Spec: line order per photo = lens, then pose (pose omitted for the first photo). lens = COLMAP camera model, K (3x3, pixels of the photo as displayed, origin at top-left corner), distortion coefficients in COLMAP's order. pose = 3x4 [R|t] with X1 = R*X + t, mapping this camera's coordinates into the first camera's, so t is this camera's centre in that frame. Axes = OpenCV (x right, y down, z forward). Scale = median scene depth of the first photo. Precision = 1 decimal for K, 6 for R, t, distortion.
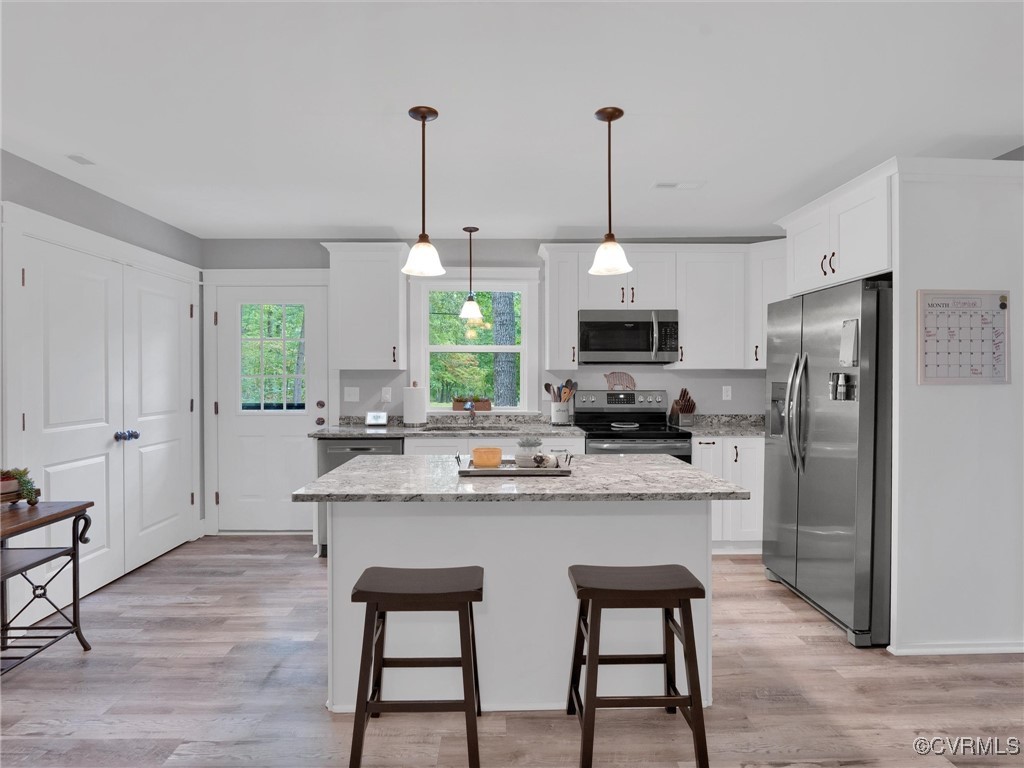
lens RADIAL K [[538.8, 0, 510.9], [0, 538.8, 377.7], [0, 0, 1]] dist [-0.010667, -0.000443]
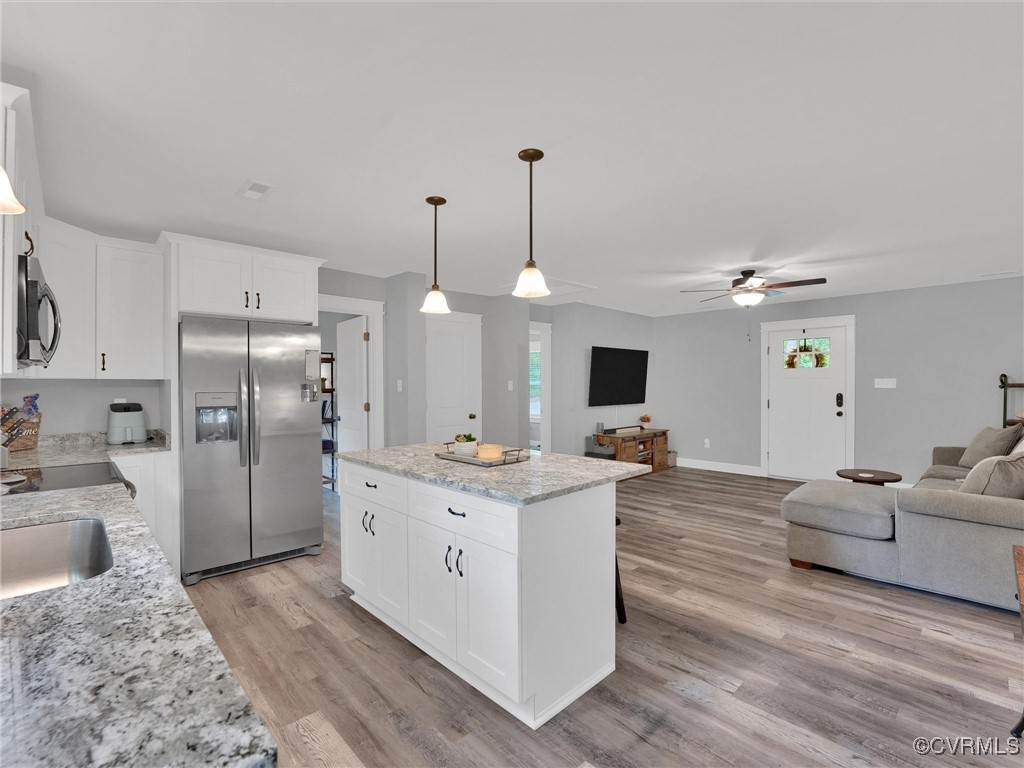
lens RADIAL K [[476.8, 0, 512.0], [0, 476.8, 384.0], [0, 0, 1]] dist [-0.016858, -0.000264]
pose [[-0.683342, 0.004612, 0.730084, -0.491842], [0.007483, 0.999972, 0.000686, -0.001207], [-0.730061, 0.005932, -0.683357, 0.970301]]
